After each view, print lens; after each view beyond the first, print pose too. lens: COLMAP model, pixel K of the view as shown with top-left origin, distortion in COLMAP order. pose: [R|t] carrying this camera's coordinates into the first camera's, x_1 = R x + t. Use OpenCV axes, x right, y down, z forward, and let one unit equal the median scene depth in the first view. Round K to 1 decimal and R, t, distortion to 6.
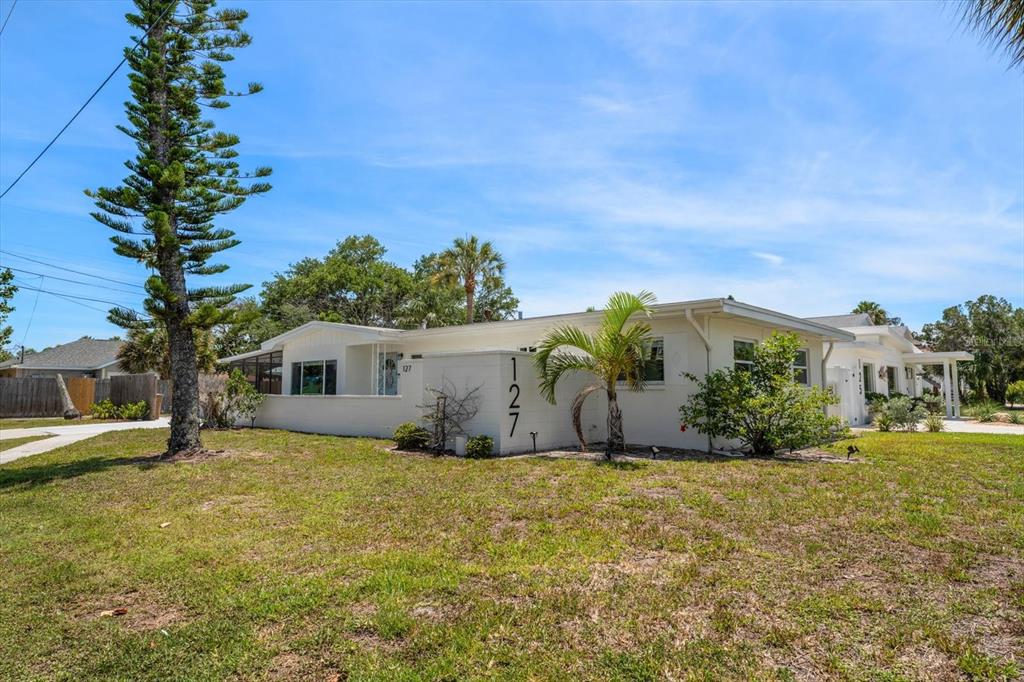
lens RADIAL K [[605.7, 0, 512.0], [0, 605.7, 341.0], [0, 0, 1]] dist [0.004021, 0.000978]
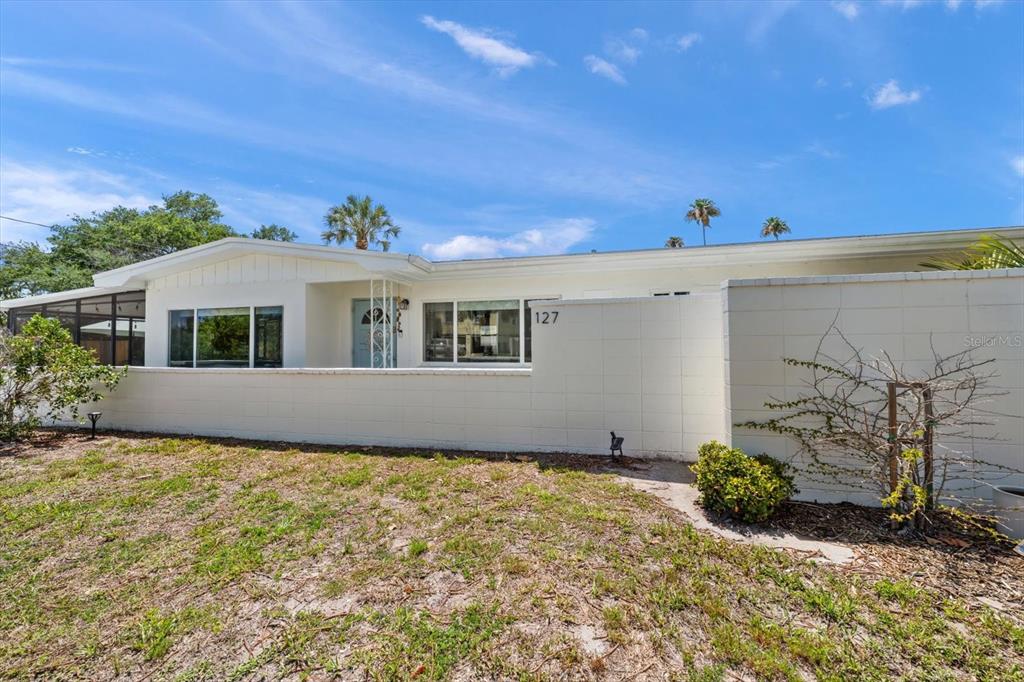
lens RADIAL K [[408.8, 0, 512.0], [0, 408.8, 341.0], [0, 0, 1]] dist [0.000576, 0.000137]
pose [[0.890840, 0.012376, 0.454148, -0.113992], [-0.035490, 0.998470, 0.042407, 0.016560], [-0.452928, -0.053896, 0.889916, 0.230296]]
